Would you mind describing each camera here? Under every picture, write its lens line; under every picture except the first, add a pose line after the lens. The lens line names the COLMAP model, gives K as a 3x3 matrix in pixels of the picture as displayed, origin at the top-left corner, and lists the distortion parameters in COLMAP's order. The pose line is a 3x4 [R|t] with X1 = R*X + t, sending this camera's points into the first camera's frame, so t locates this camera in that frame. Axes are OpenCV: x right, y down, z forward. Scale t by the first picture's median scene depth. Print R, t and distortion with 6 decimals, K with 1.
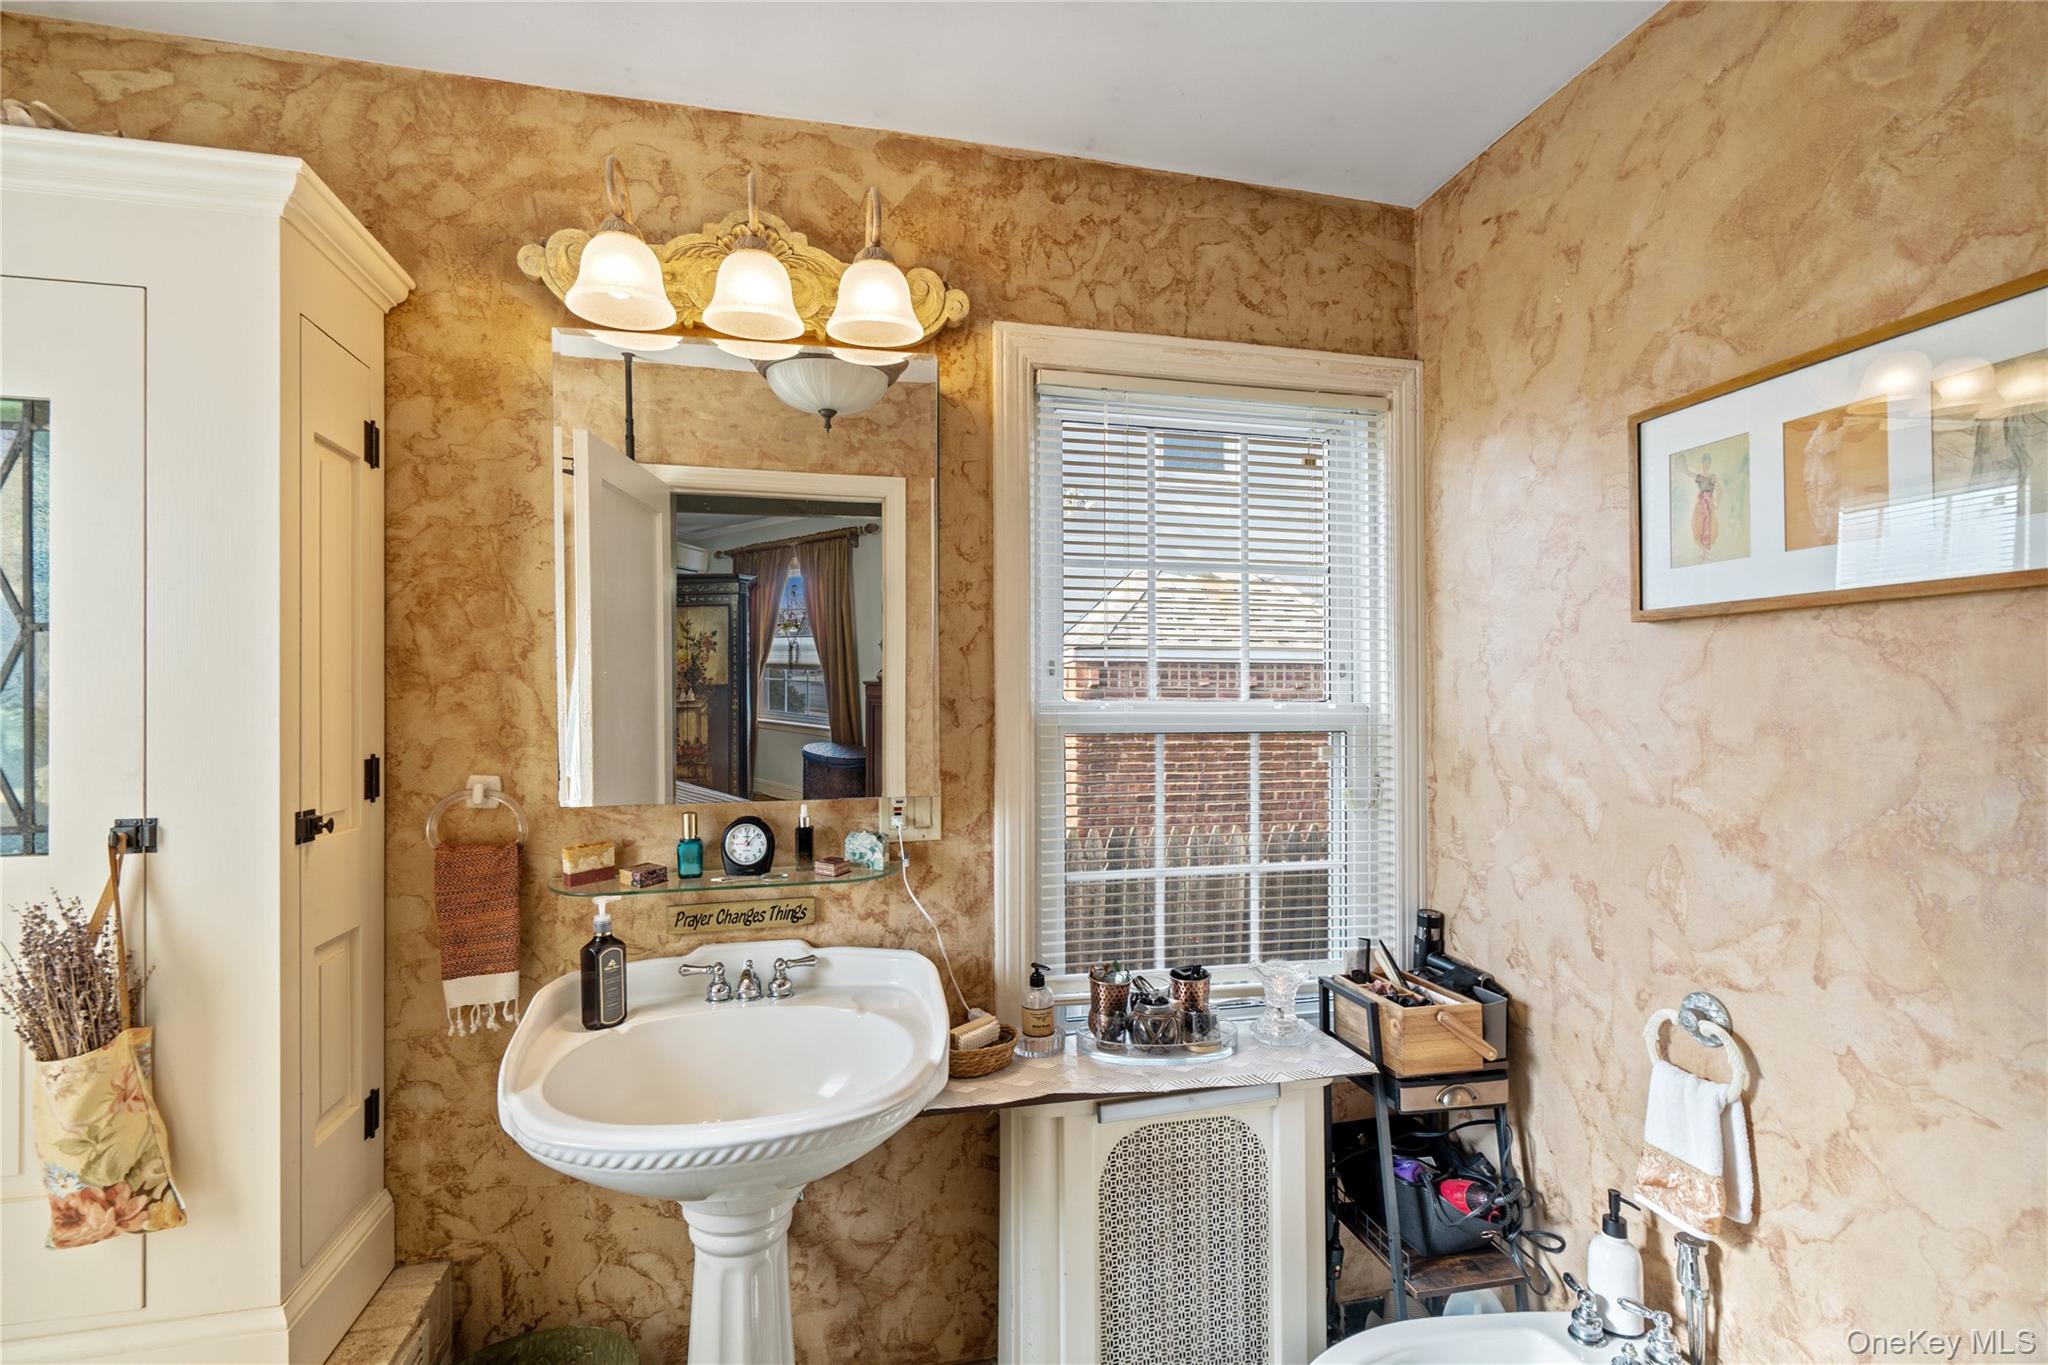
lens RADIAL K [[949.0, 0, 1022.9], [0, 949.0, 696.1], [0, 0, 1]] dist [-0.006351, 0.005016]
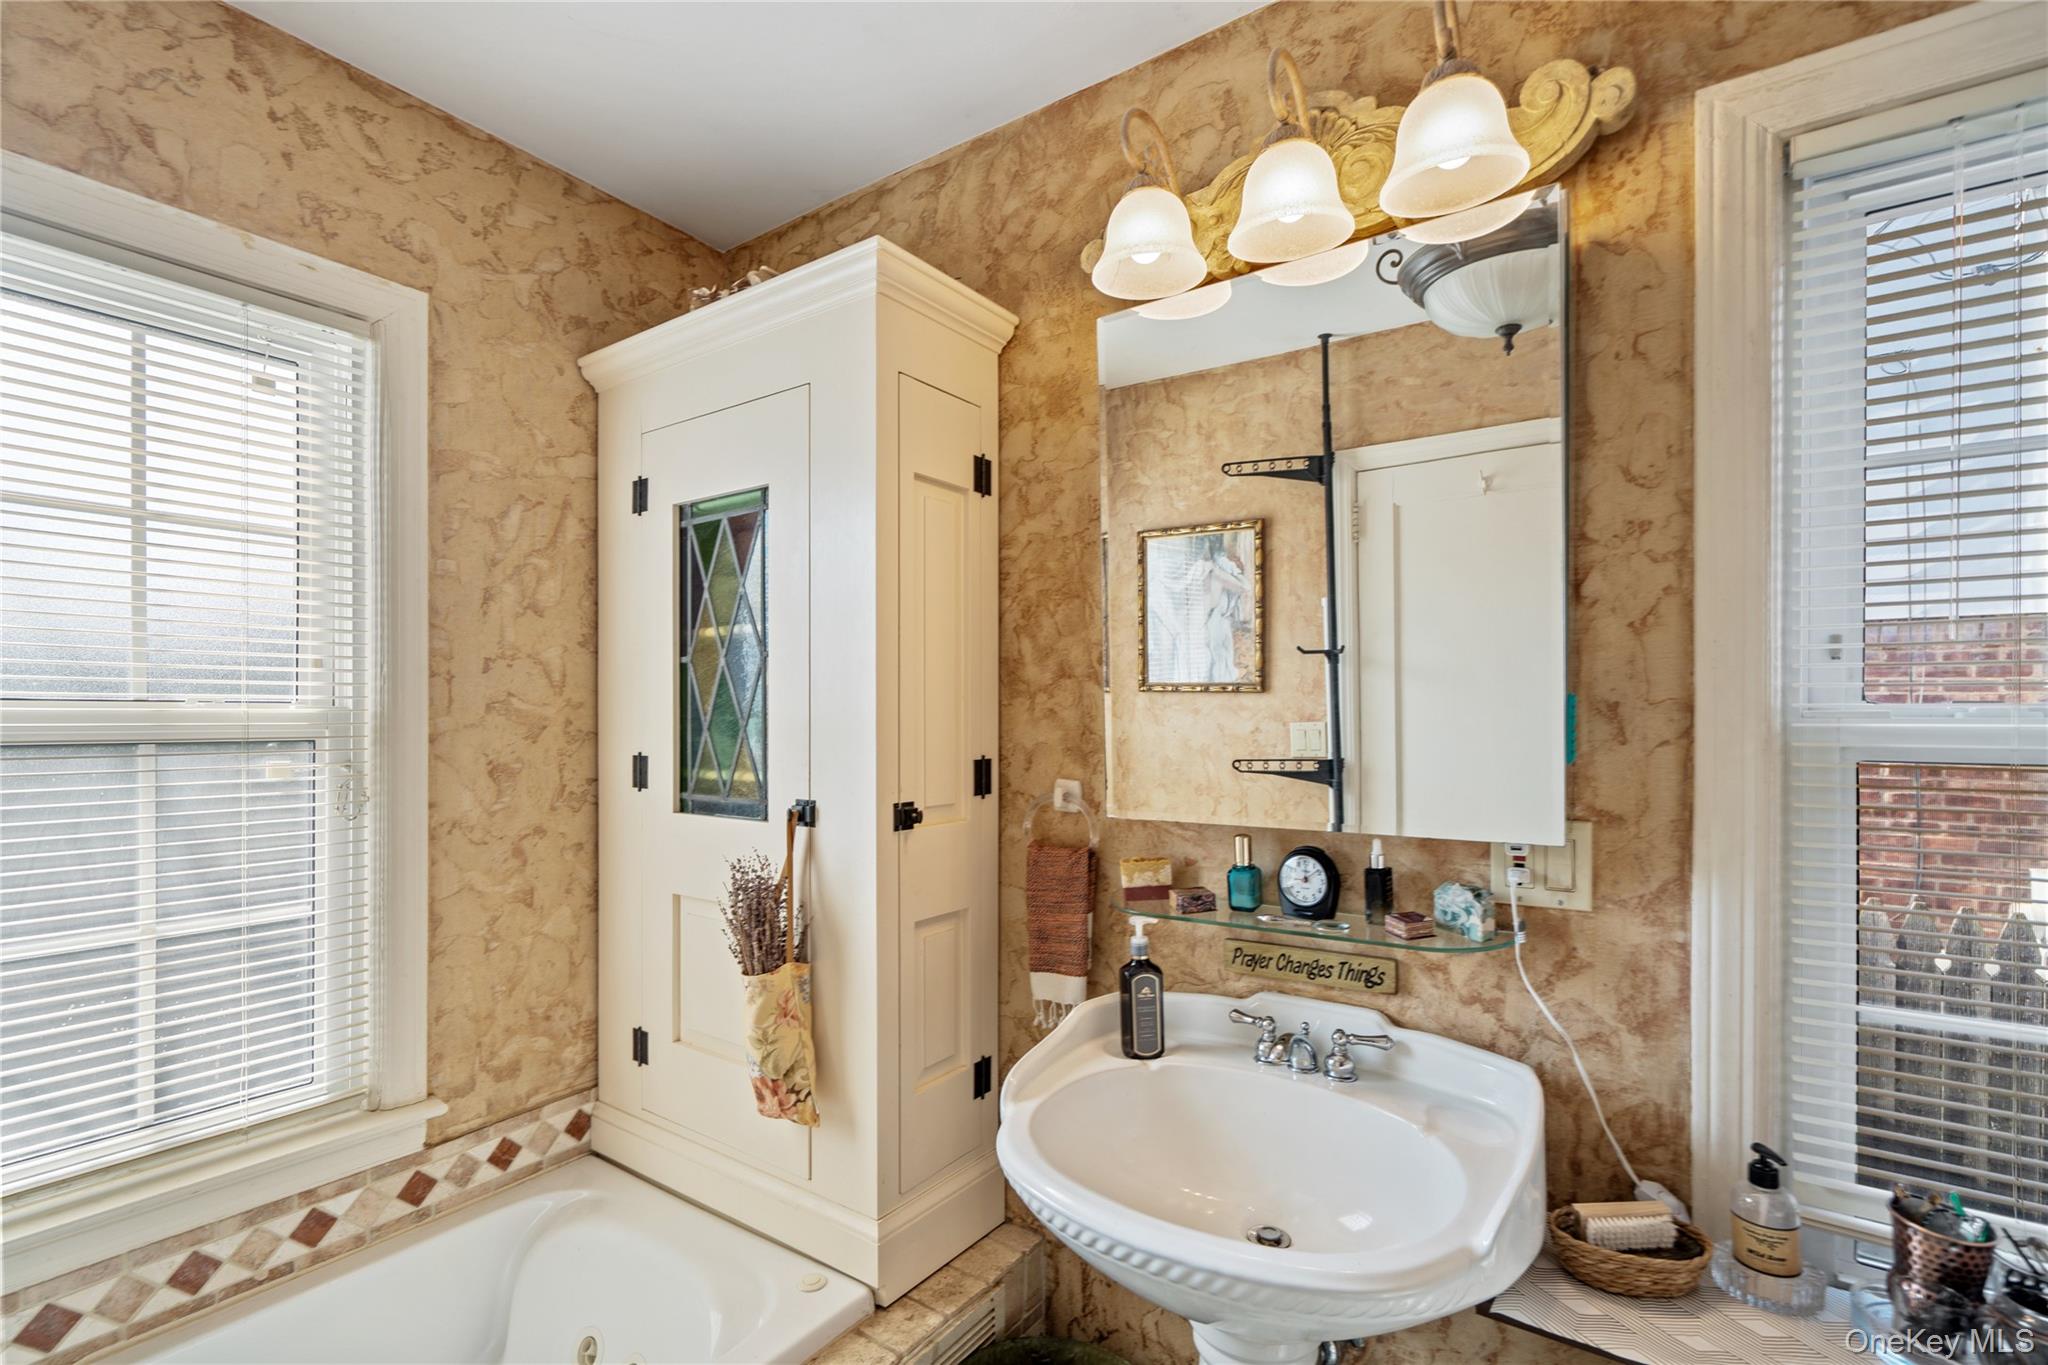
lens RADIAL K [[949.0, 0, 1011.2], [0, 949.0, 717.8], [0, 0, 1]] dist [-0.006351, 0.005016]
pose [[0.654779, 0.004341, -0.755808, 0.165617], [0.007413, 0.999899, 0.012165, 0.003809], [0.755784, -0.013568, 0.654680, 0.281678]]
